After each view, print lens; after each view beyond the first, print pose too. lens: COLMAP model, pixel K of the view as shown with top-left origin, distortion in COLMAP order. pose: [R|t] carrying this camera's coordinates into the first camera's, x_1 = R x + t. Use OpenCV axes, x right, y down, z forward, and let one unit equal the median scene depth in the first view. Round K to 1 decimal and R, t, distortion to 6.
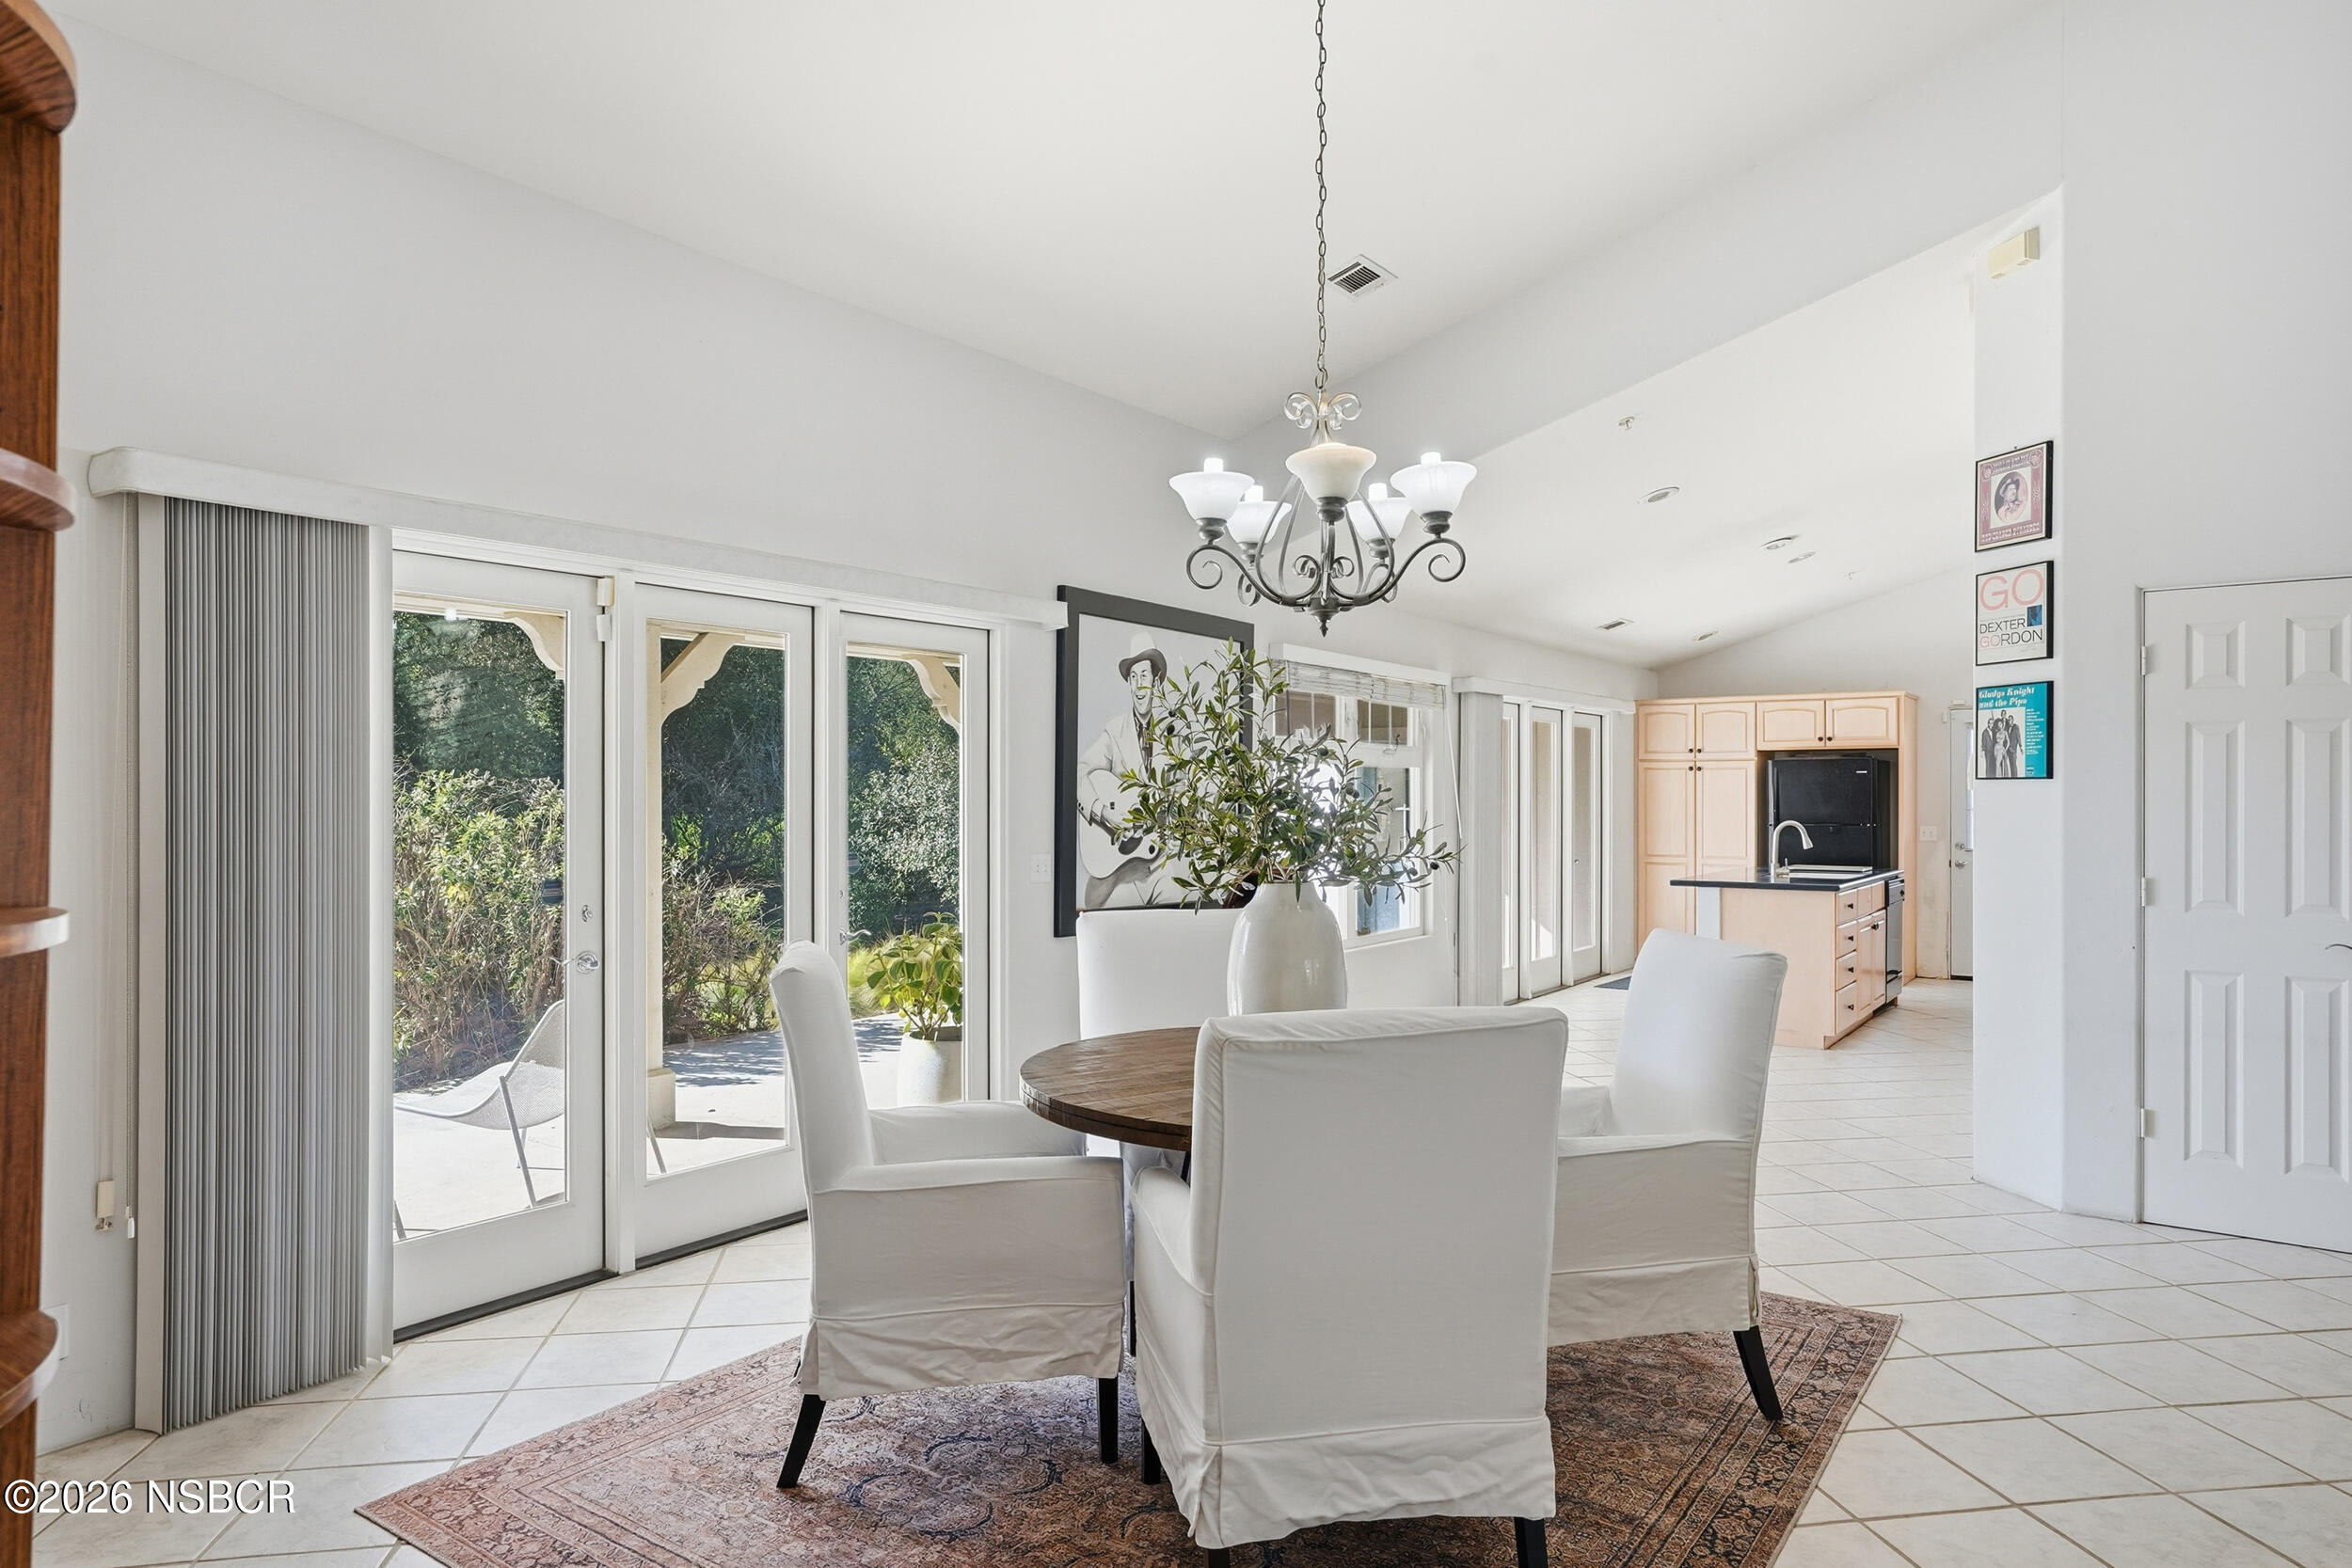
lens RADIAL K [[1426.2, 0, 1163.5], [0, 1426.2, 799.1], [0, 0, 1]] dist [-0.047059, 0.048599]
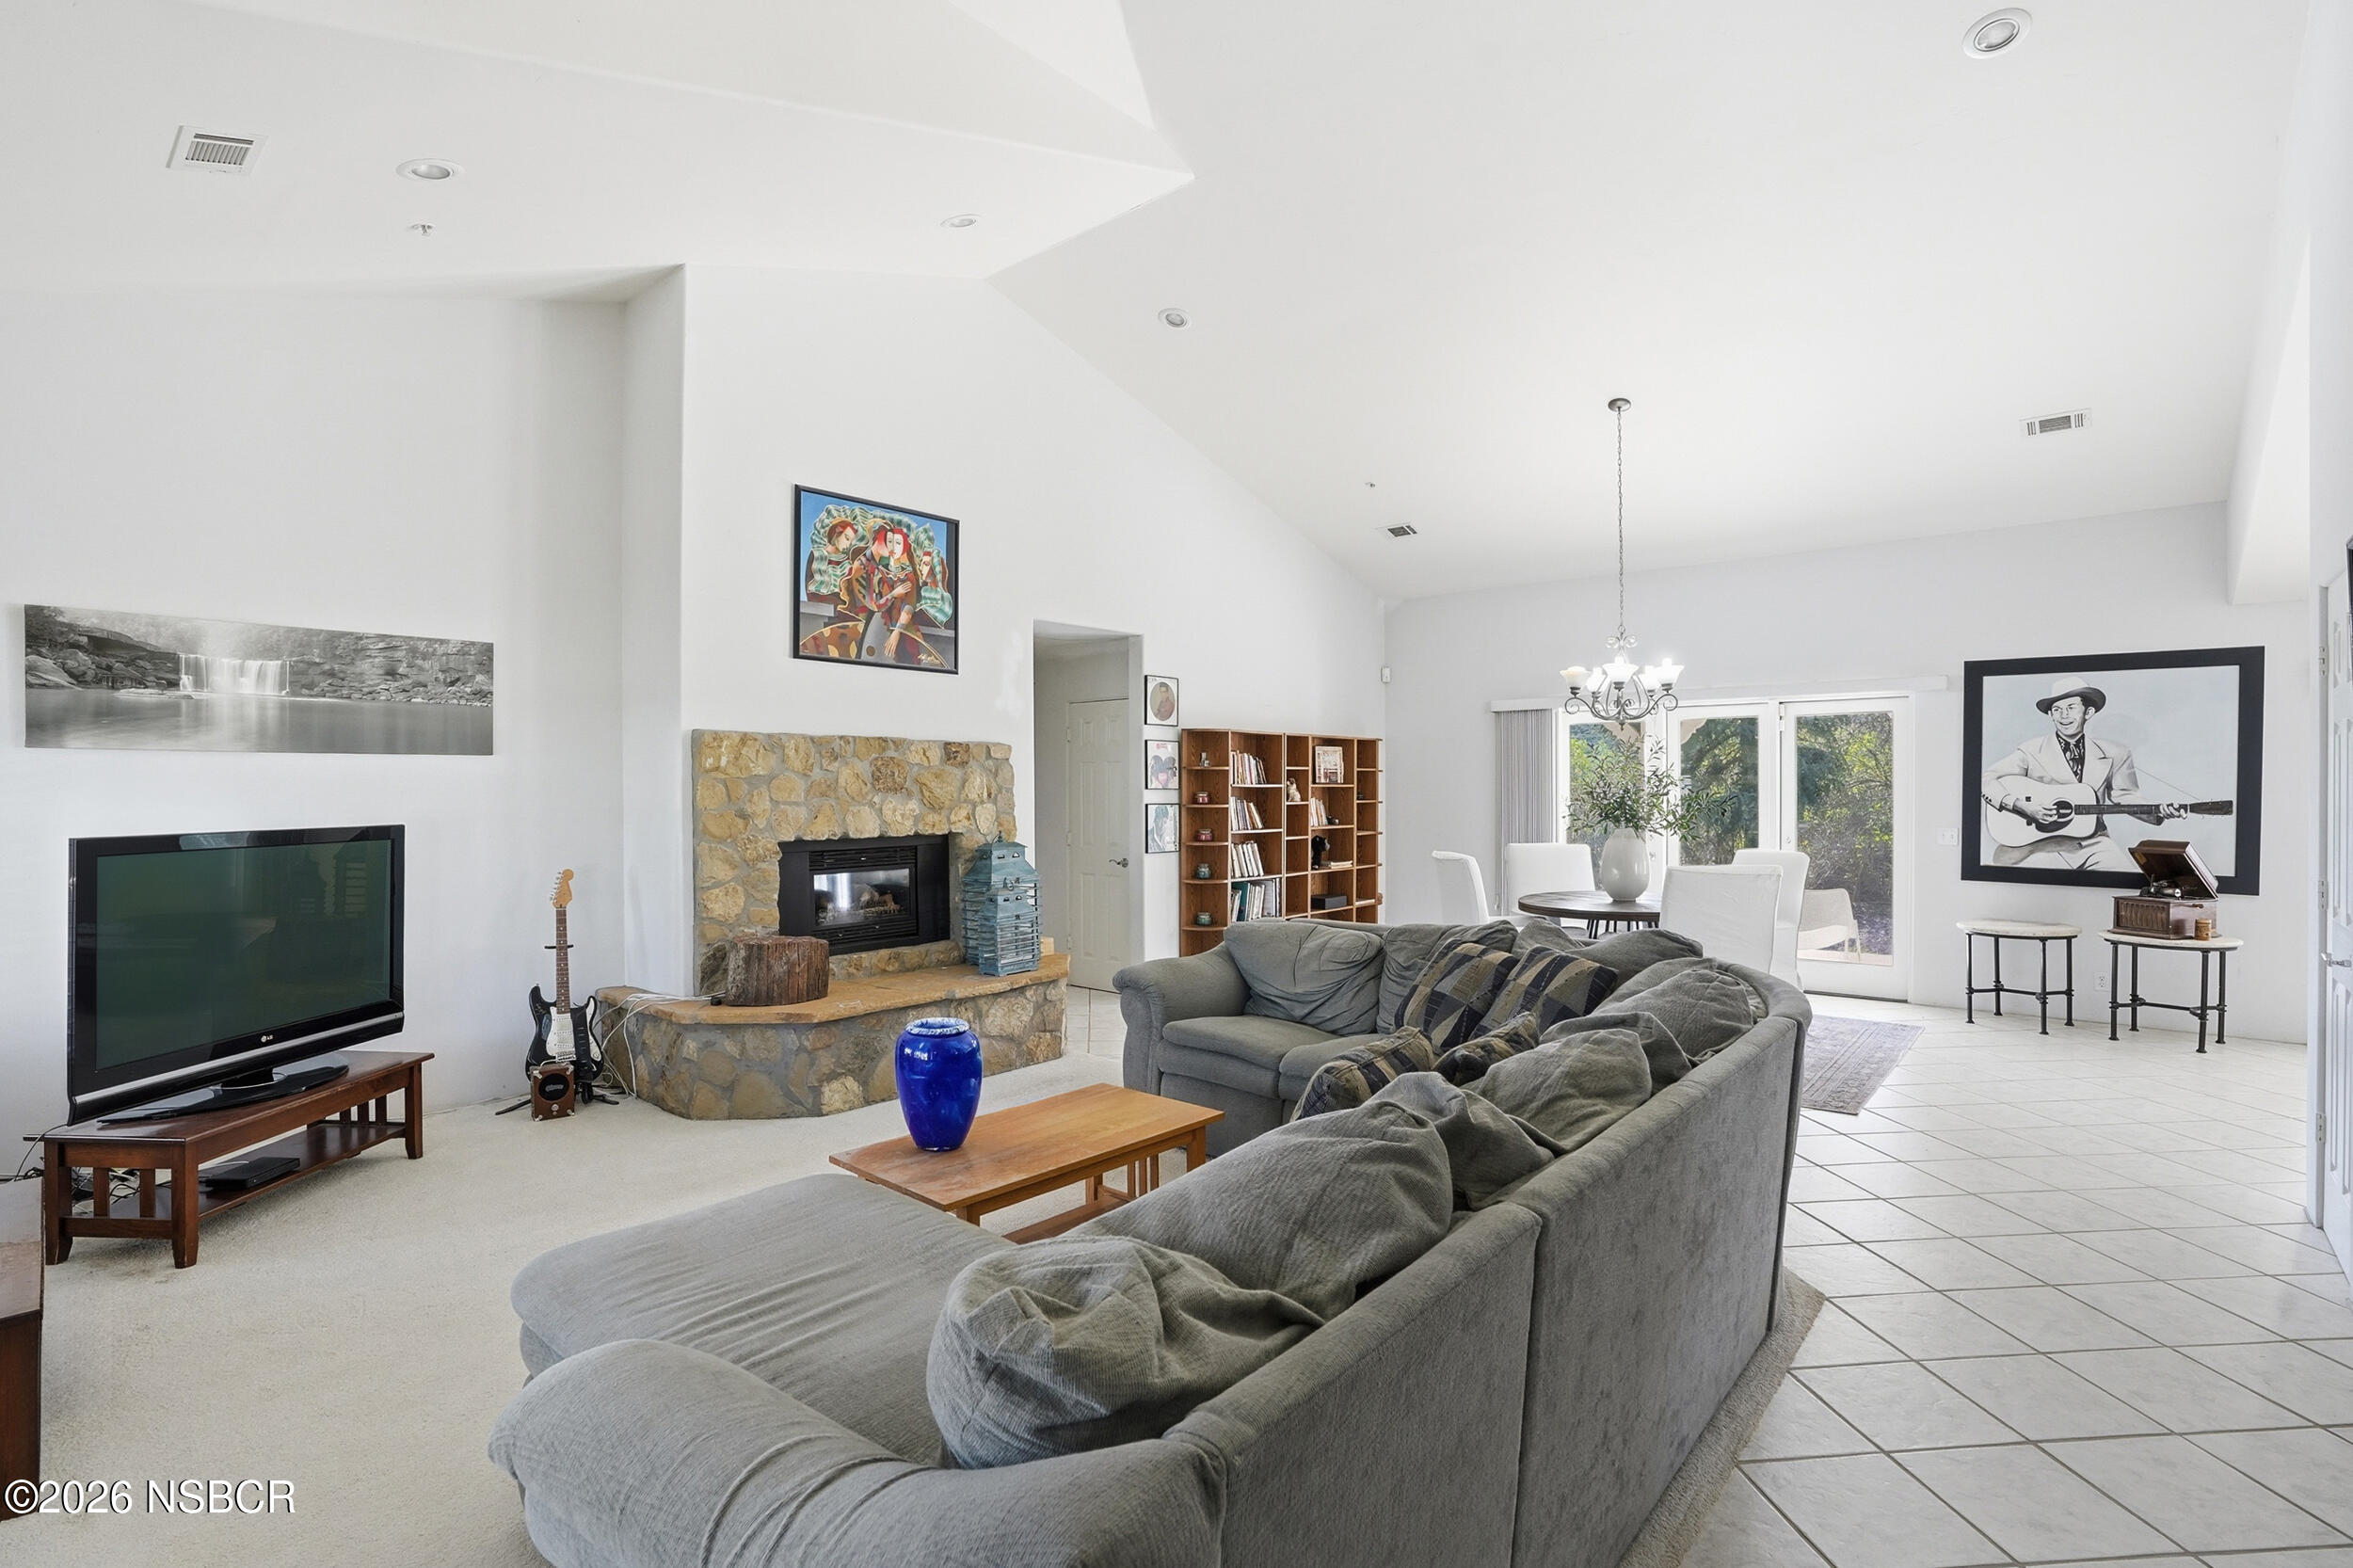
lens RADIAL K [[1117.6, 0, 1170.6], [0, 1117.6, 790.1], [0, 0, 1]] dist [-0.073490, 0.029791]
pose [[-0.094641, 0.001784, -0.995510, 1.452335], [0.000050, 0.999998, 0.001787, -0.008434], [0.995511, 0.000119, -0.094641, 0.256457]]
